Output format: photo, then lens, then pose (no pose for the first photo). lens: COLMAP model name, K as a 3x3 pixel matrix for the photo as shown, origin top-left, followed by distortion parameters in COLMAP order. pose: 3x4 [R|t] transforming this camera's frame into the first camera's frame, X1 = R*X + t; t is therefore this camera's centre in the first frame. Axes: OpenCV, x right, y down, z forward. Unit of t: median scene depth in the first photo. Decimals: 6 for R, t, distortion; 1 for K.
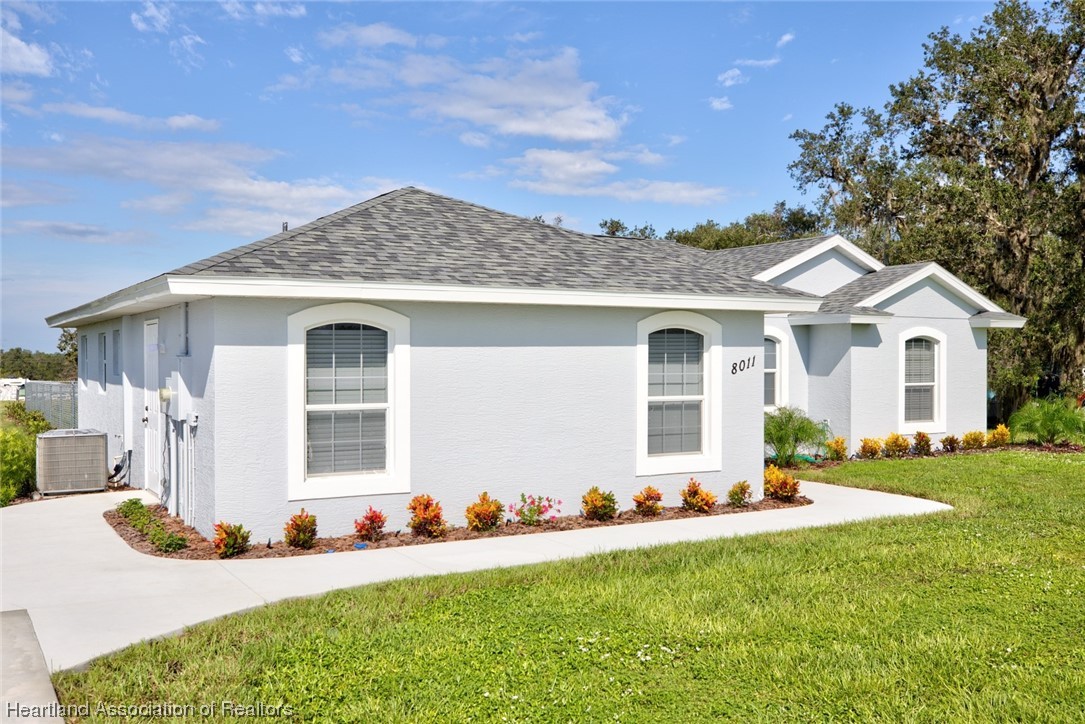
lens RADIAL K [[1069.6, 0, 544.7], [0, 1069.6, 358.5], [0, 0, 1]] dist [-0.051667, 0.000000]
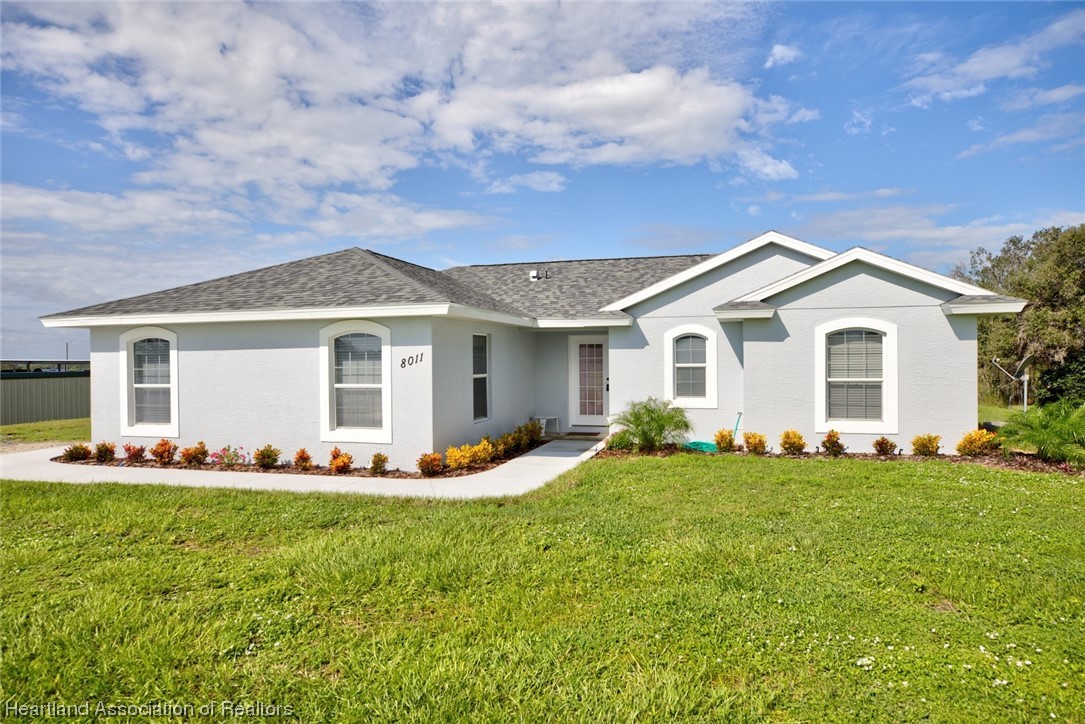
lens RADIAL K [[678.7, 0, 534.4], [0, 678.7, 391.8], [0, 0, 1]] dist [0.000470, -0.008781]
pose [[0.685498, 0.029180, -0.727490, 0.750024], [0.008710, 0.998796, 0.048269, 0.004539], [0.728023, -0.039425, 0.684419, 0.492376]]
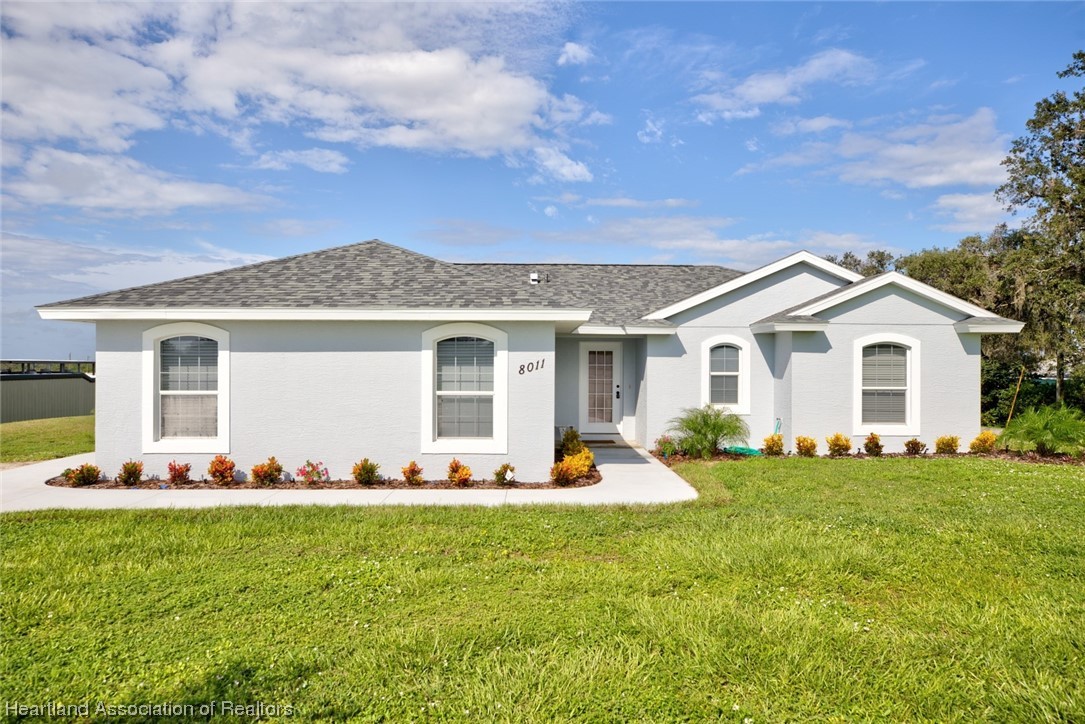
lens RADIAL K [[751.3, 0, 540.9], [0, 751.3, 363.1], [0, 0, 1]] dist [-0.000161, 0.009427]
pose [[0.871061, 0.004319, -0.491155, 0.532894], [-0.004862, 0.999988, 0.000170, 0.001295], [0.491150, 0.002239, 0.871072, 0.236530]]
